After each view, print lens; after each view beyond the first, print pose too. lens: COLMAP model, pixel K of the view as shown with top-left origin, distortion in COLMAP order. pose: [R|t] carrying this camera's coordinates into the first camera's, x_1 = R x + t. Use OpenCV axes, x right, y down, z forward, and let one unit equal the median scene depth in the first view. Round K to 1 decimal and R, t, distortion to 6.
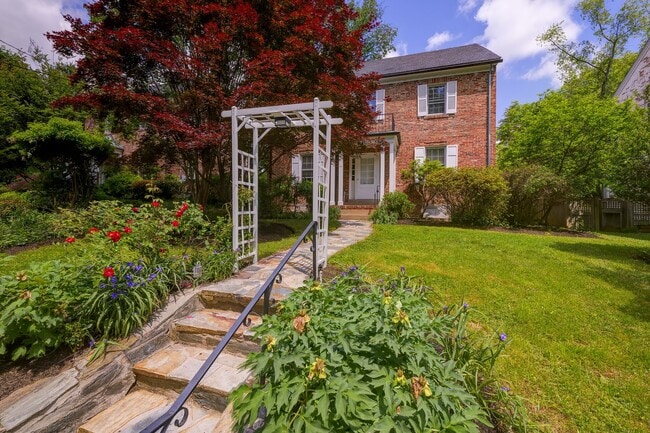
lens RADIAL K [[275.5, 0, 326.2], [0, 275.5, 205.6], [0, 0, 1]] dist [0.000907, 0.000236]
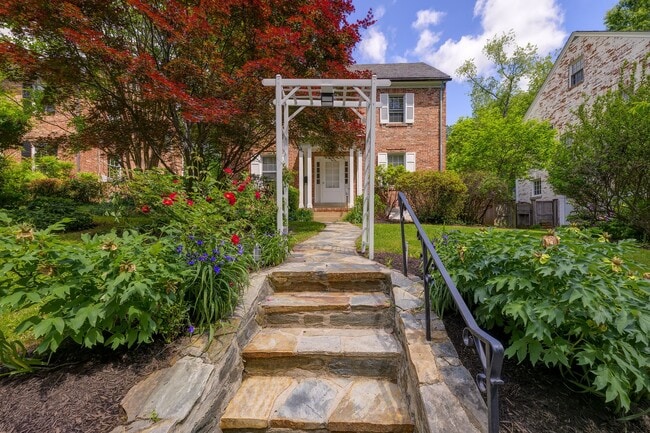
lens RADIAL K [[282.0, 0, 325.1], [0, 282.0, 227.7], [0, 0, 1]] dist [-0.001261, -0.000175]
pose [[0.958169, -0.017459, 0.285669, -0.191921], [0.012245, 0.999724, 0.020030, 0.051318], [-0.285940, -0.015695, 0.958119, 0.026440]]
